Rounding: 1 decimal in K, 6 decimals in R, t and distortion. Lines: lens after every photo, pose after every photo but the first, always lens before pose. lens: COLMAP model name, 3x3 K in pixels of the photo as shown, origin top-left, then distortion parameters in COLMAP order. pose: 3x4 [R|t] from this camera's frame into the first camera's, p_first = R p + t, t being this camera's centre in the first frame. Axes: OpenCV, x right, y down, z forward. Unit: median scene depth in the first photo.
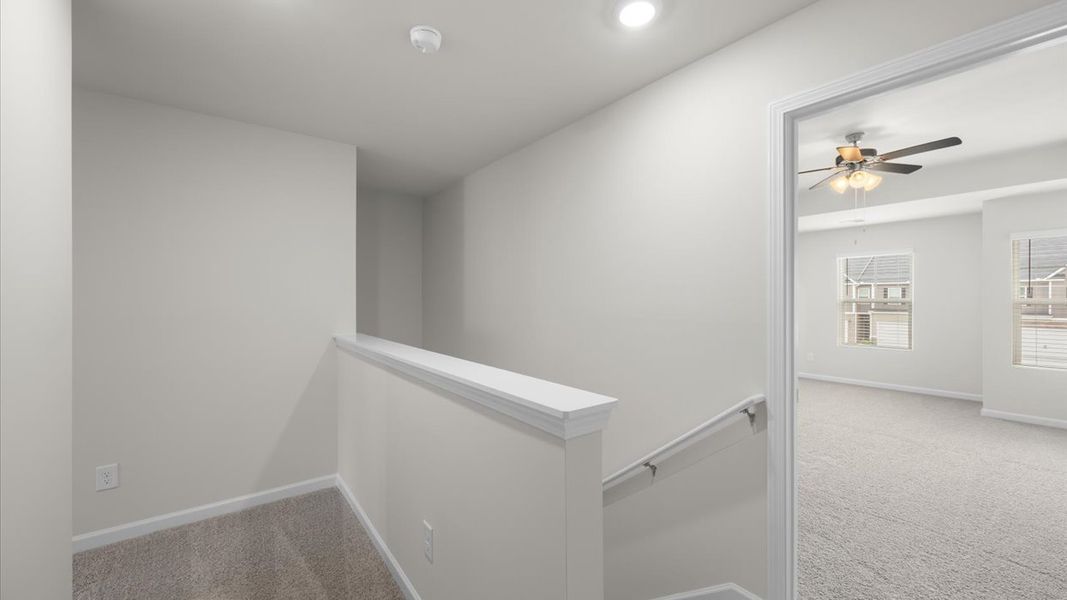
lens RADIAL K [[406.0, 0, 533.9], [0, 406.0, 297.5], [0, 0, 1]] dist [-0.000799, -0.000160]
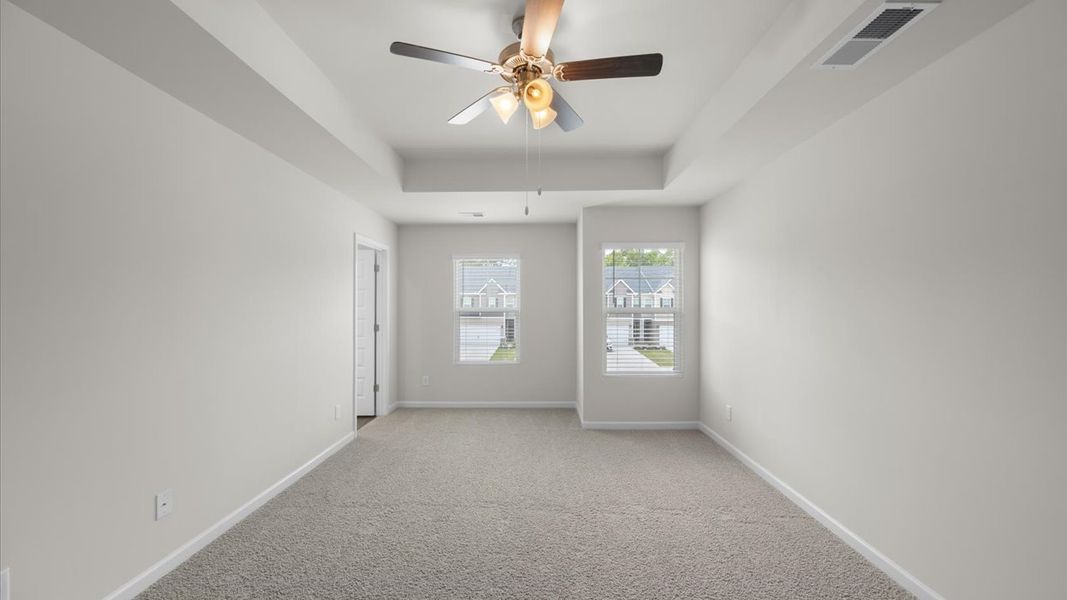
lens RADIAL K [[405.8, 0, 532.5], [0, 405.8, 301.4], [0, 0, 1]] dist [-0.001117, -0.000115]
pose [[0.624202, 0.008817, 0.781214, 0.269197], [-0.001818, 0.999950, -0.009833, -0.003241], [-0.781261, 0.004717, 0.624186, 0.484114]]
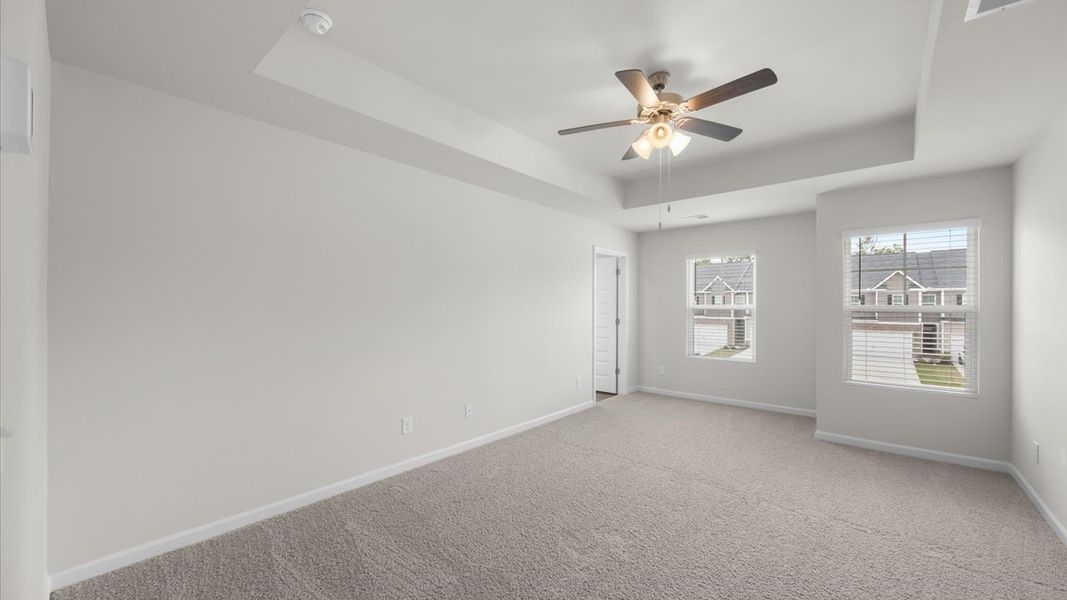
lens RADIAL K [[405.8, 0, 532.5], [0, 405.8, 301.4], [0, 0, 1]] dist [-0.001117, -0.000115]
pose [[0.979720, 0.004777, 0.200315, 0.325437], [-0.003924, 0.999981, -0.004657, 0.000453], [-0.200333, 0.003777, 0.979721, 0.260179]]
